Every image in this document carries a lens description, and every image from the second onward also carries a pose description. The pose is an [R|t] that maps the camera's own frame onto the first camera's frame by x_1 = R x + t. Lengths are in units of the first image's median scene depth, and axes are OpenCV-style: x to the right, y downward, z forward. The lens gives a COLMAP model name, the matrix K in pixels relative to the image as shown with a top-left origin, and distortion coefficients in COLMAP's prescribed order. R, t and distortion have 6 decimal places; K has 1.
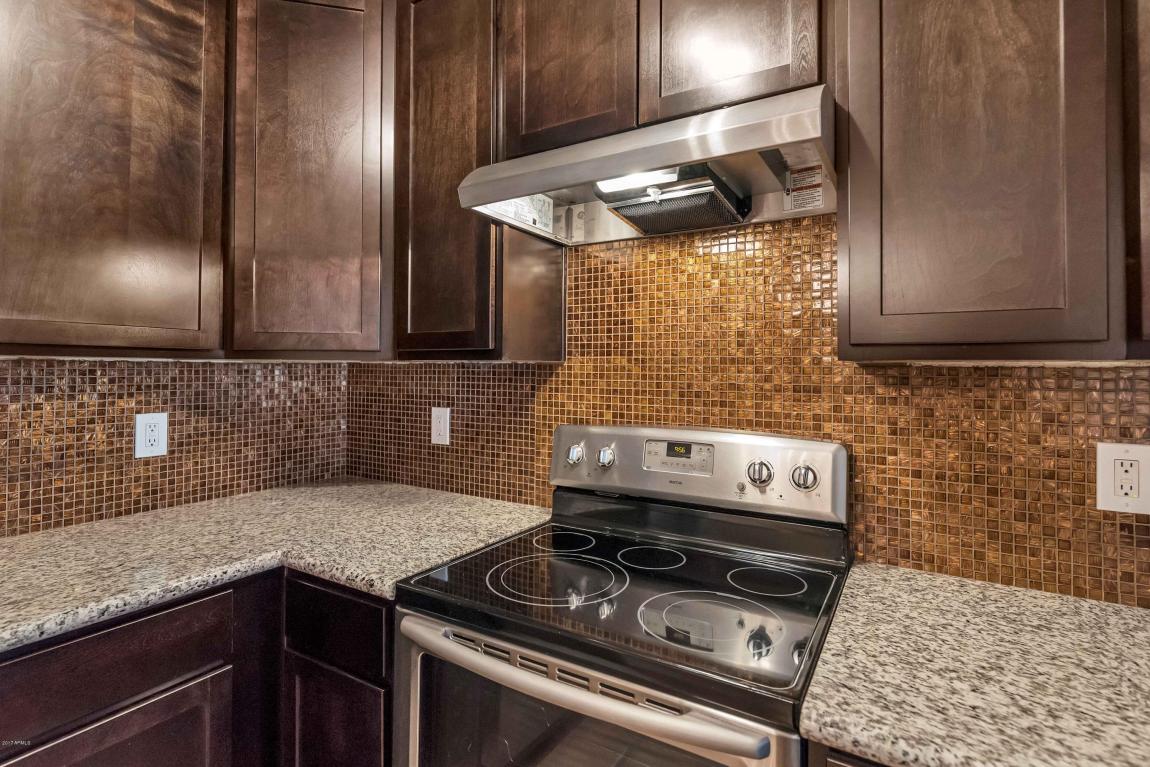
lens RADIAL K [[565.6, 0, 573.9], [0, 565.6, 359.7], [0, 0, 1]] dist [-0.012239, 0.000075]
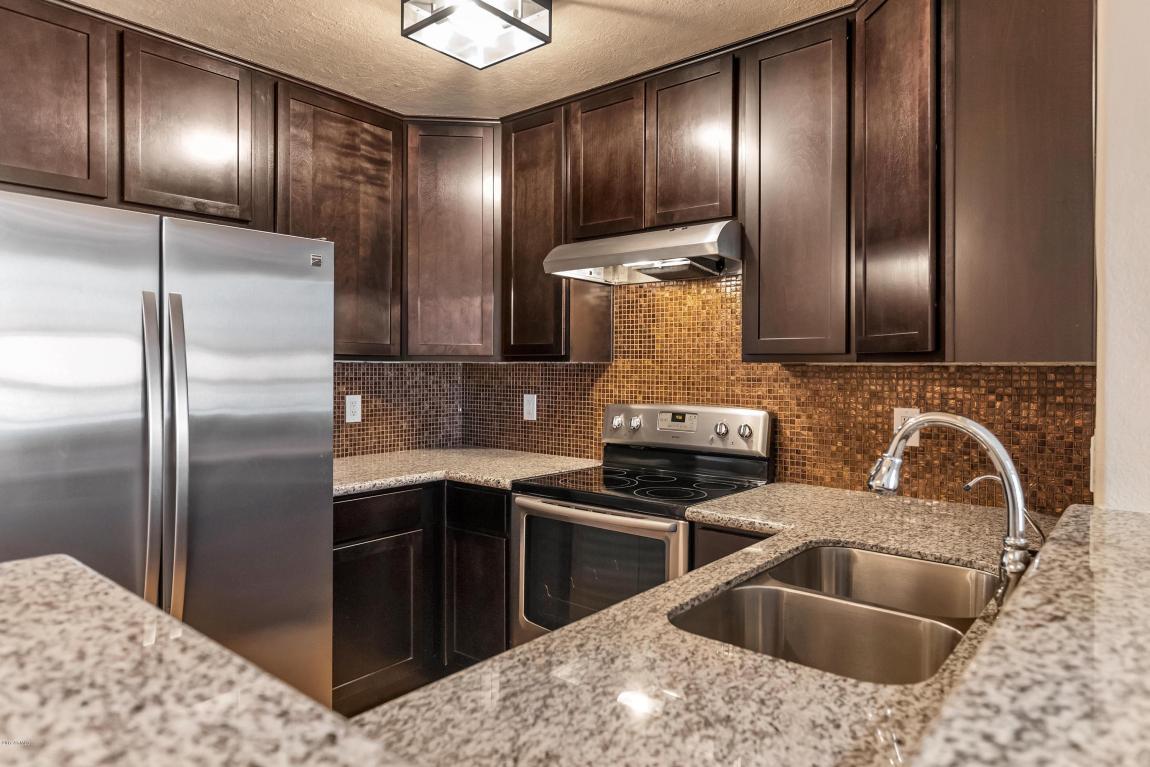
lens RADIAL K [[712.1, 0, 568.3], [0, 712.1, 364.5], [0, 0, 1]] dist [0.036082, 0.000120]
pose [[0.988186, -0.000655, -0.153258, 0.168579], [0.002172, 0.999950, 0.009731, -0.010166], [0.153244, -0.009949, 0.988138, -0.947084]]
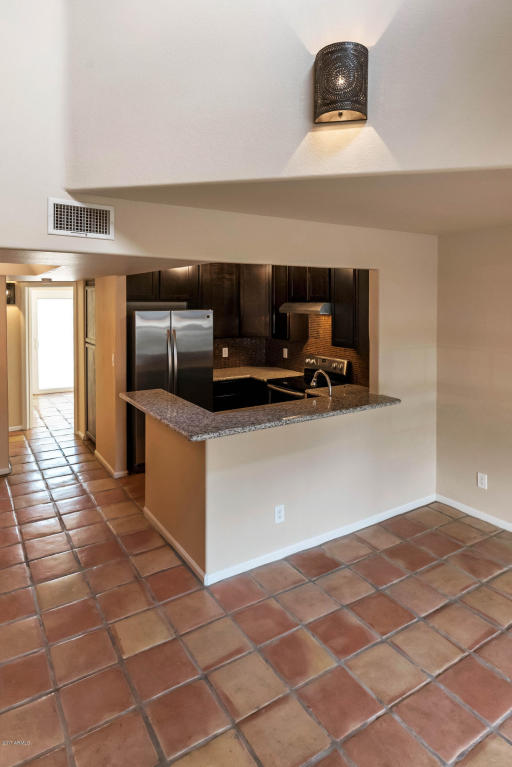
lens RADIAL K [[459.9, 0, 256.1], [0, 459.9, 311.4], [0, 0, 1]] dist [-0.000444, 0.001431]
pose [[0.894282, 0.006517, -0.447455, 1.275218], [0.009832, 0.999367, 0.034204, -0.358189], [0.447395, -0.034987, 0.893652, -2.455826]]
